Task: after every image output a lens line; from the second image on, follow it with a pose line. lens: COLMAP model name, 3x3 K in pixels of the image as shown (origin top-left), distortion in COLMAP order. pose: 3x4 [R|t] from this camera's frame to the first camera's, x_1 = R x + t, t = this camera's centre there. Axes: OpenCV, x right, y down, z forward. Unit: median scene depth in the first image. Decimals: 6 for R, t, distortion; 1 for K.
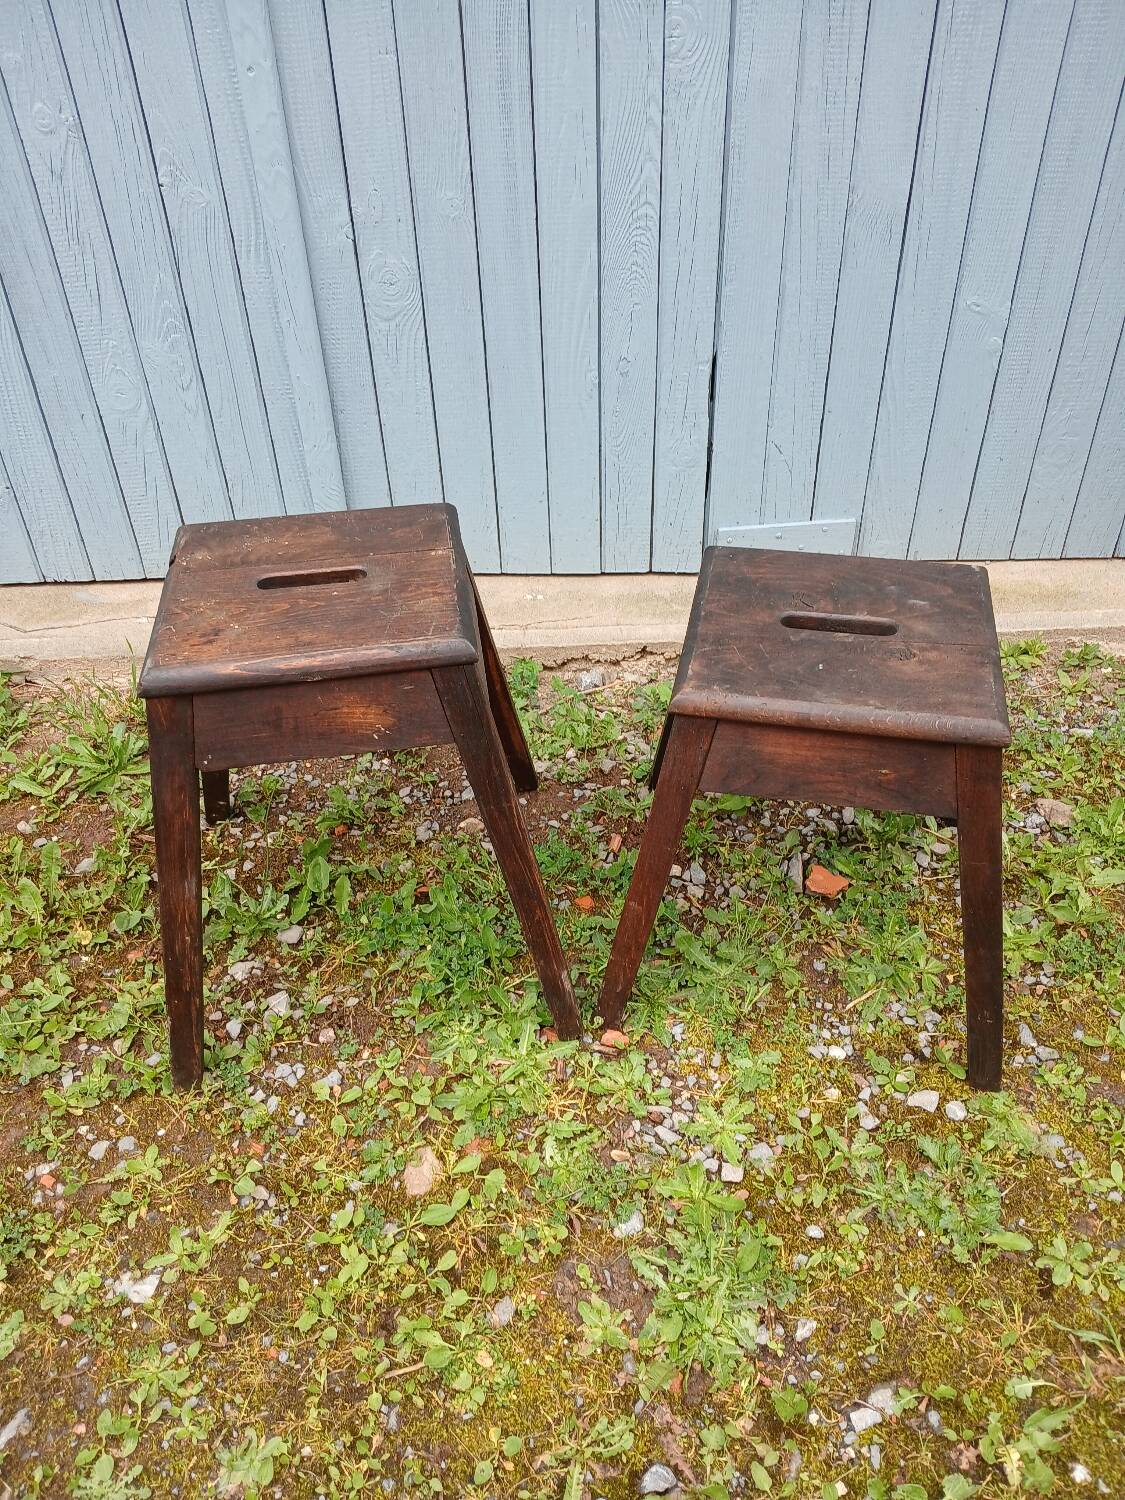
lens RADIAL K [[1137.2, 0, 569.3], [0, 1137.2, 744.1], [0, 0, 1]] dist [0.094431, -0.206702]
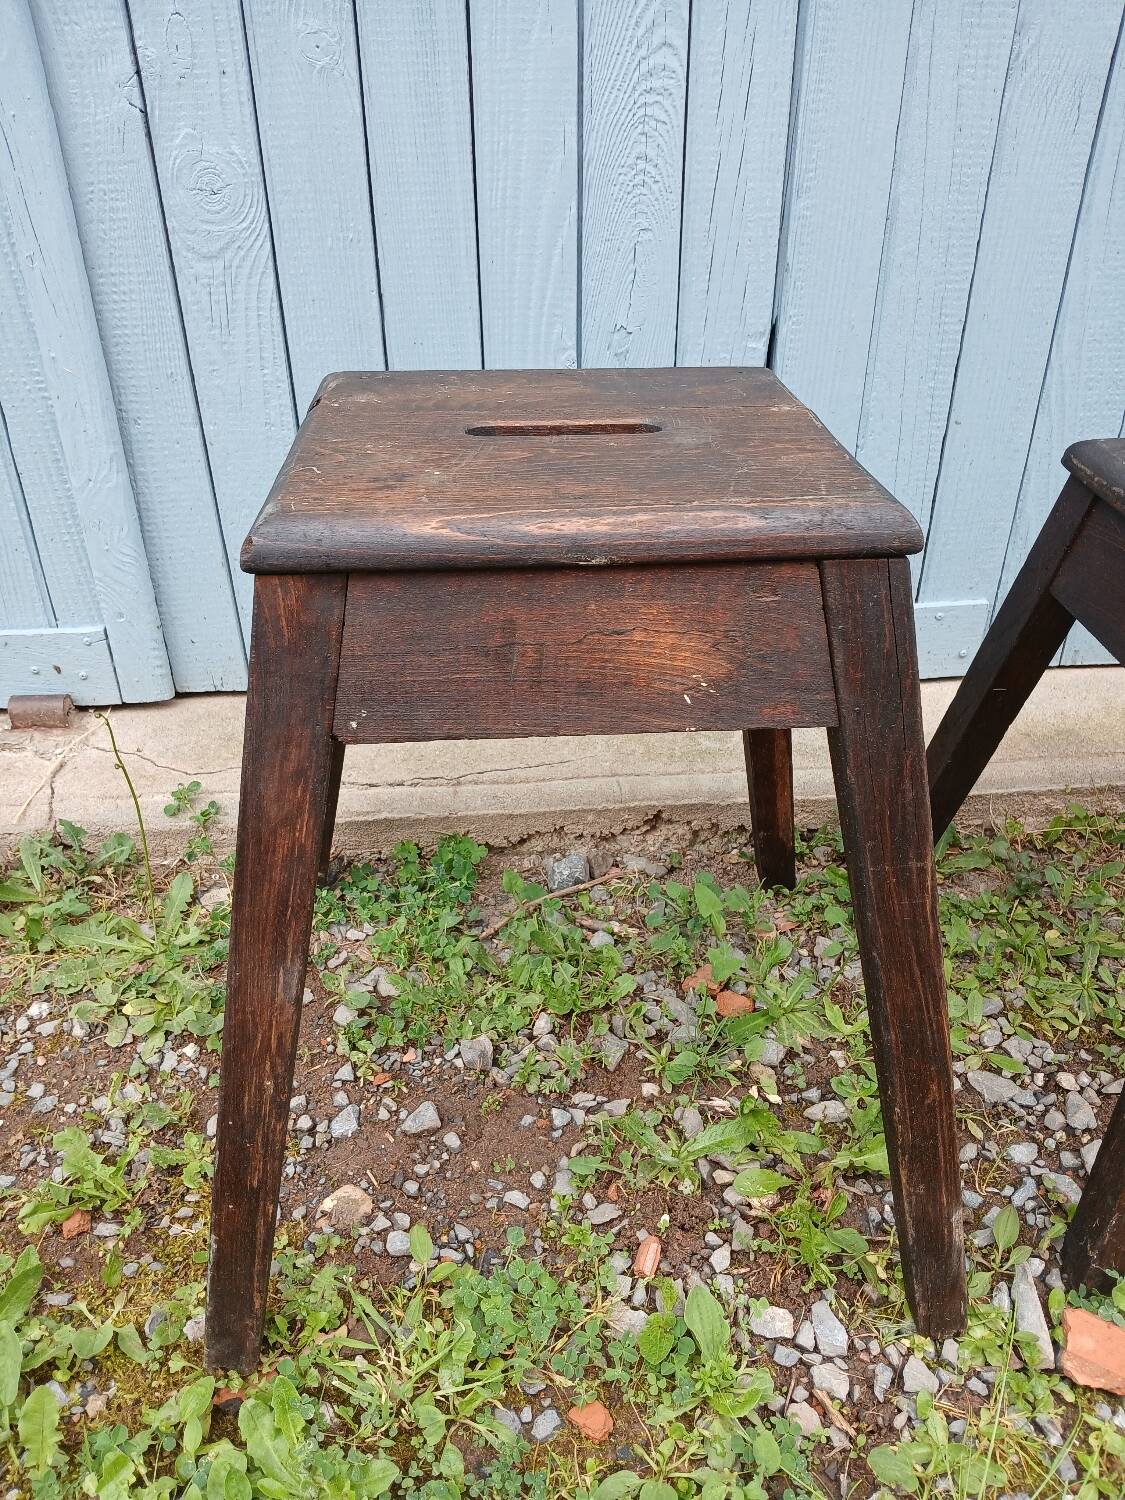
lens RADIAL K [[1154.1, 0, 566.2], [0, 1154.1, 741.4], [0, 0, 1]] dist [0.061416, -0.151043]
pose [[0.998444, -0.012762, 0.054280, -0.019185], [0.017806, 0.995462, -0.093481, -0.091502], [-0.052841, 0.094302, 0.994140, 0.554901]]
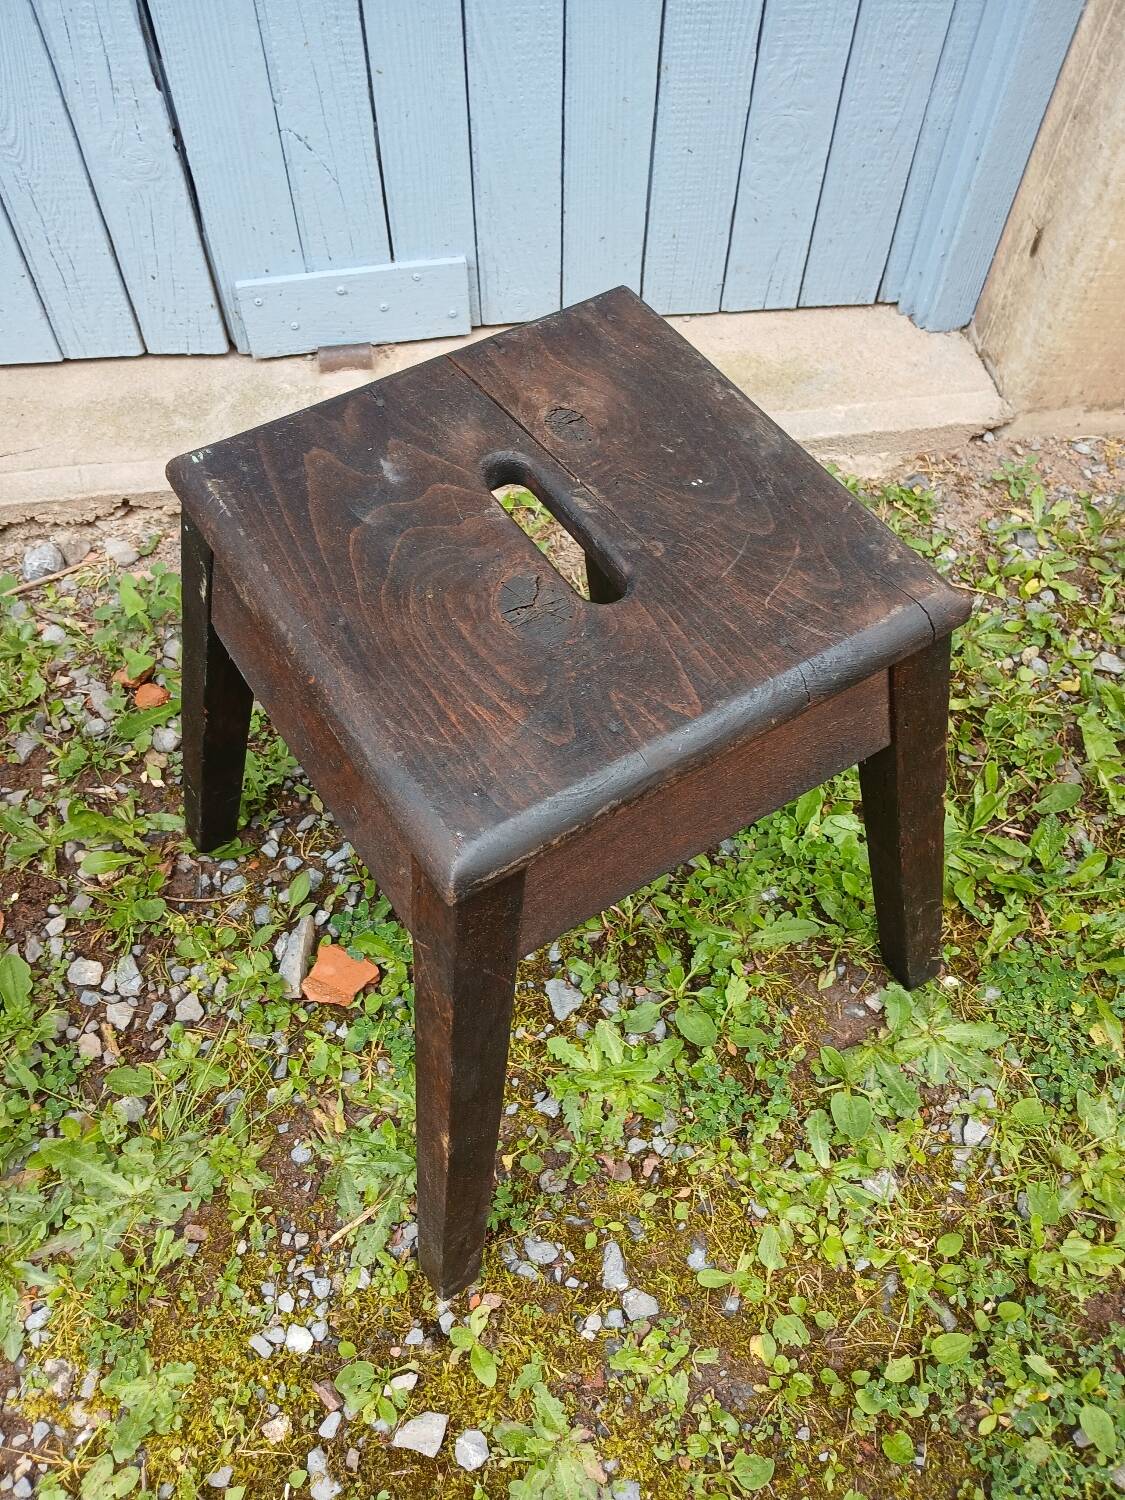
lens RADIAL K [[1154.1, 0, 566.2], [0, 1154.1, 741.4], [0, 0, 1]] dist [0.061416, -0.151043]
pose [[0.992542, -0.074309, 0.096640, 0.316570], [0.041193, 0.950548, 0.307835, -0.197668], [-0.114736, -0.301558, 0.946519, 0.472985]]
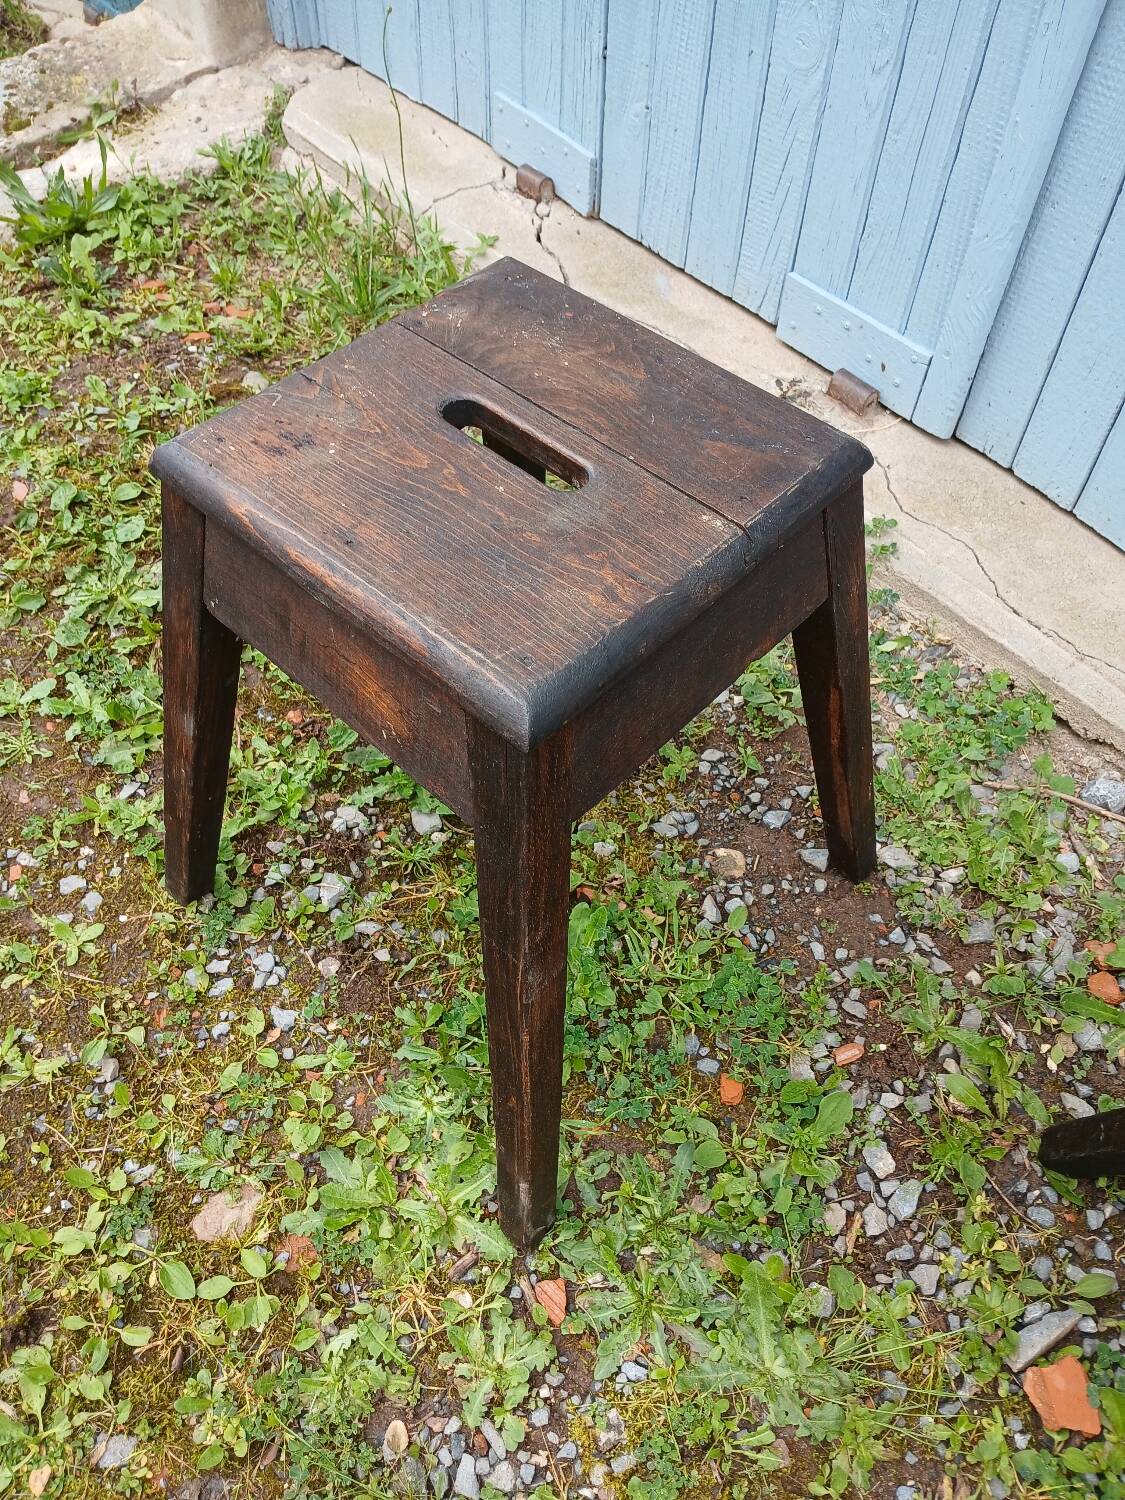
lens RADIAL K [[1168.4, 0, 565.1], [0, 1168.4, 740.6], [0, 0, 1]] dist [0.087016, -0.203887]
pose [[0.632187, 0.636529, -0.441781, 0.130306], [-0.514953, 0.771199, 0.374267, -0.223510], [0.578933, -0.009111, 0.815324, 0.441363]]
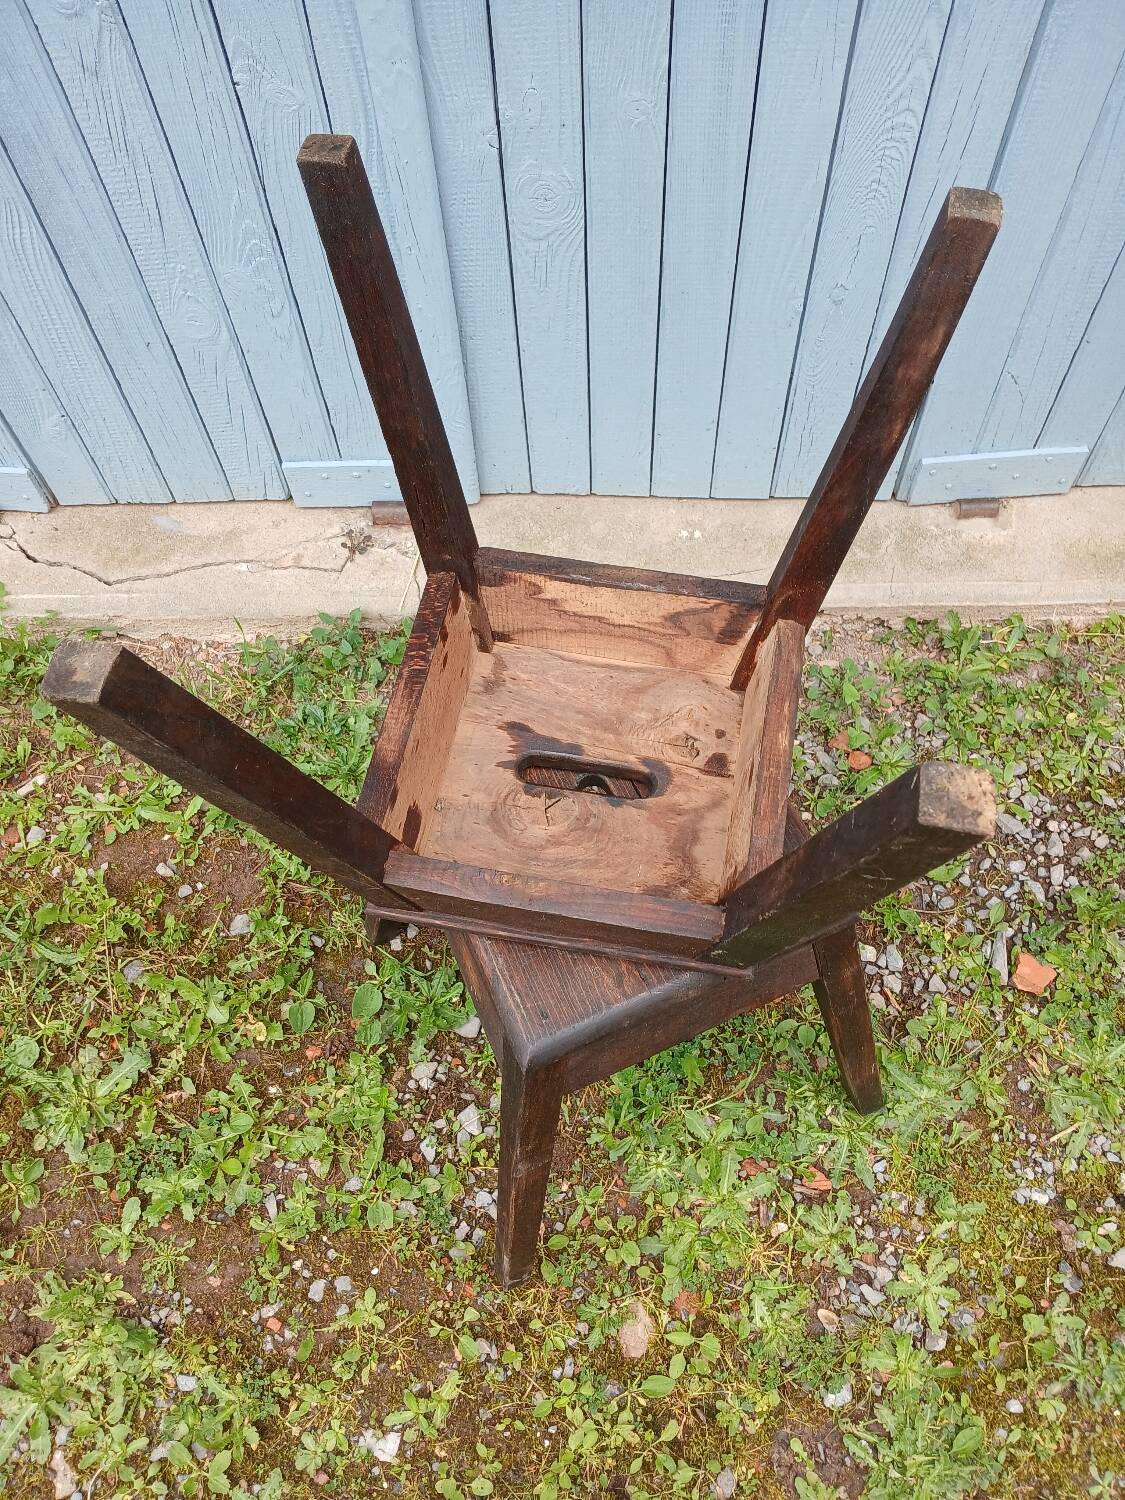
lens RADIAL K [[1154.1, 0, 566.2], [0, 1154.1, 741.4], [0, 0, 1]] dist [0.061416, -0.151043]
pose [[0.999862, 0.010125, -0.013187, -0.158111], [-0.004306, 0.923822, 0.382798, -0.449857], [0.016059, -0.382688, 0.923738, 0.202838]]
